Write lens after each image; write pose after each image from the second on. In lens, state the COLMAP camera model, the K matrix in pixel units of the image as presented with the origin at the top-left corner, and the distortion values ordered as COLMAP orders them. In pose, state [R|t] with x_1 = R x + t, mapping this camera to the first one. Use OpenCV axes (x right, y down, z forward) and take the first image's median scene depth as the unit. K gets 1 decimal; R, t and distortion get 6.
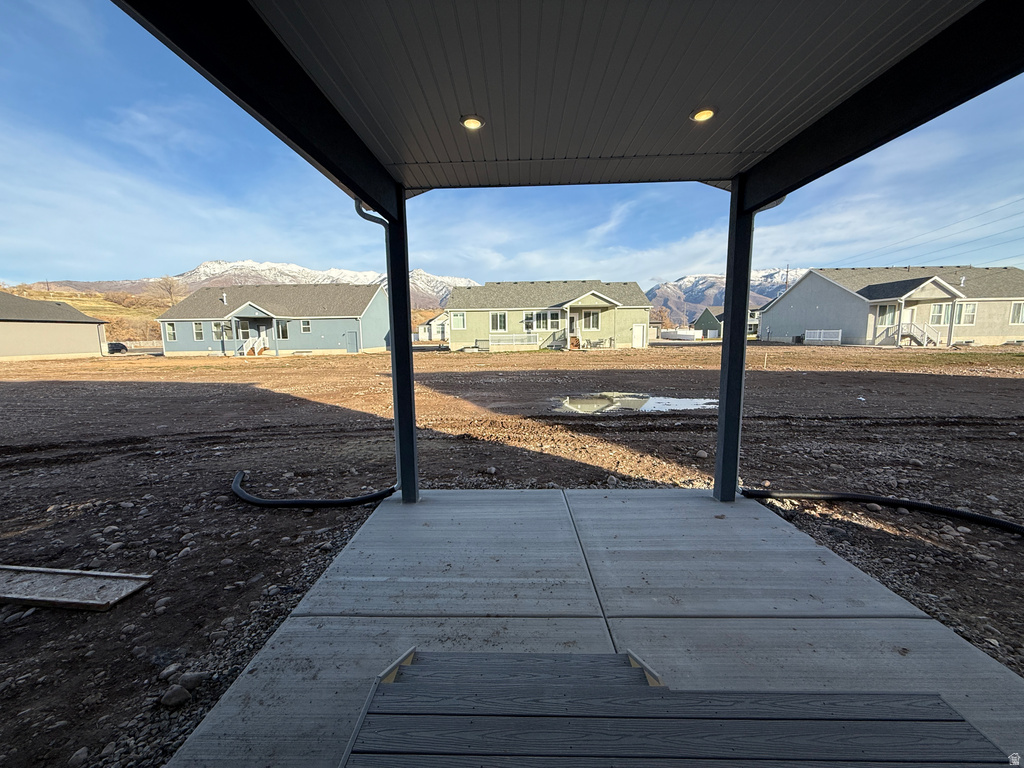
lens RADIAL K [[406.5, 0, 508.5], [0, 406.5, 386.7], [0, 0, 1]] dist [0.001010, 0.000289]
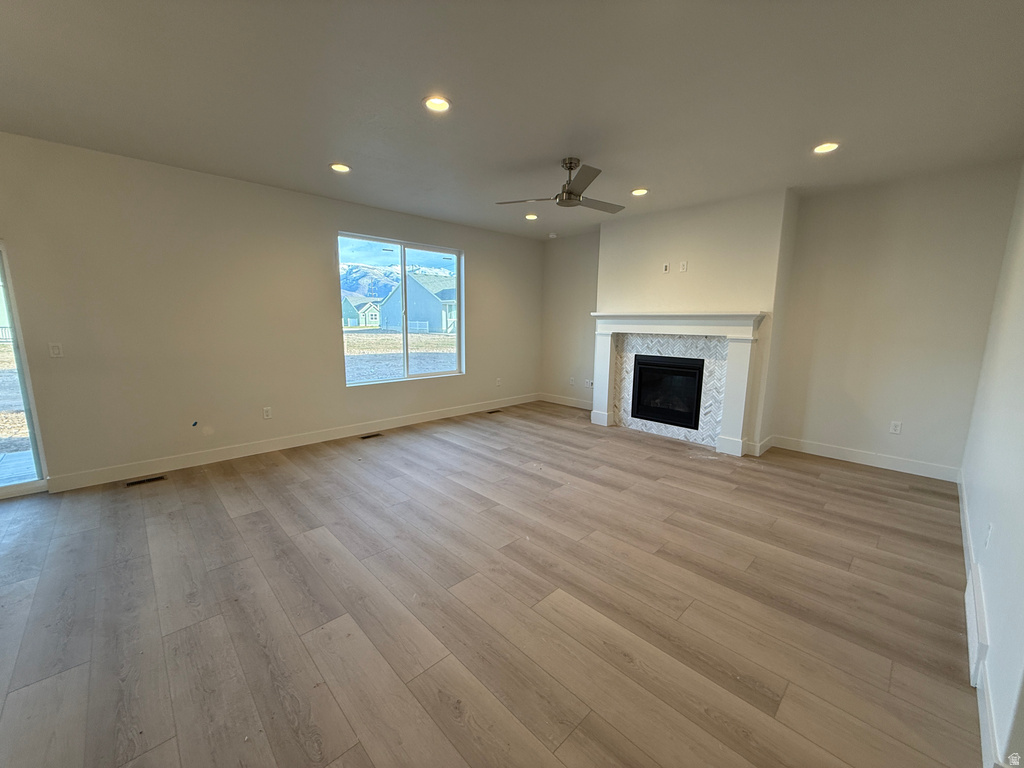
lens RADIAL K [[406.5, 0, 512.1], [0, 406.5, 385.0], [0, 0, 1]] dist [0.001010, 0.000289]
pose [[0.702202, -0.091126, 0.706122, 0.212375], [0.071975, 0.995780, 0.056932, 0.047626], [-0.708330, 0.010845, 0.705798, -0.564342]]
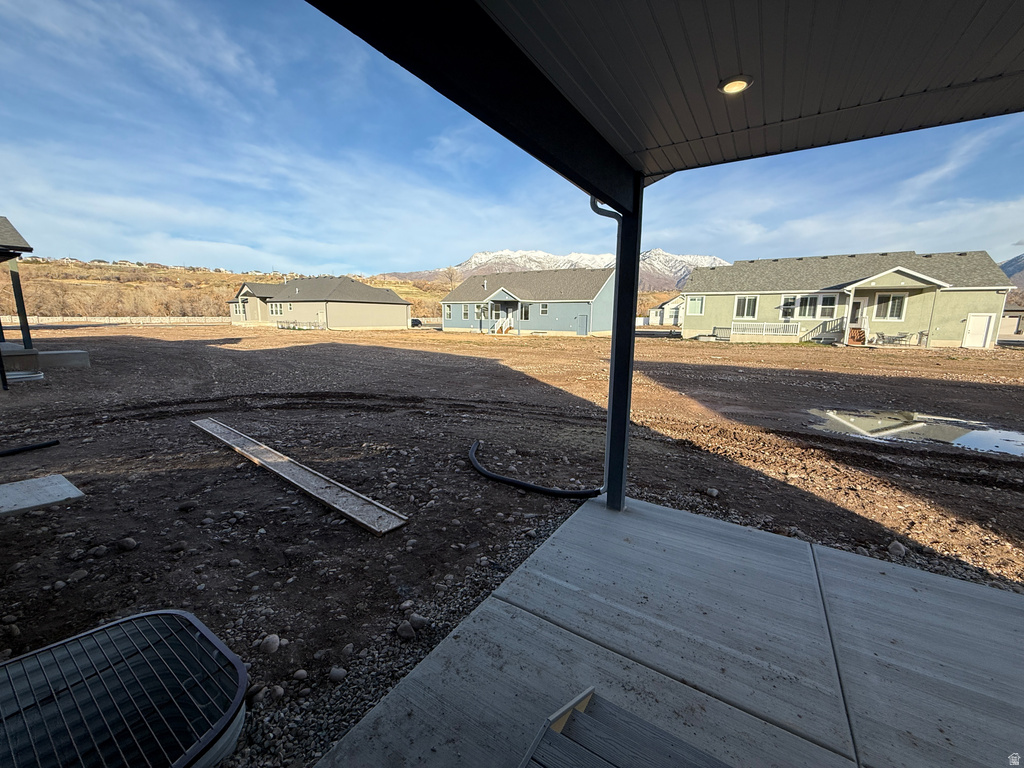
lens RADIAL K [[406.5, 0, 510.7], [0, 406.5, 384.7], [0, 0, 1]] dist [0.001010, 0.000289]
pose [[0.856820, 0.108579, -0.504054, 0.000768], [-0.089565, 0.994057, 0.061883, -0.024459], [0.507777, -0.007877, 0.861452, 0.024549]]
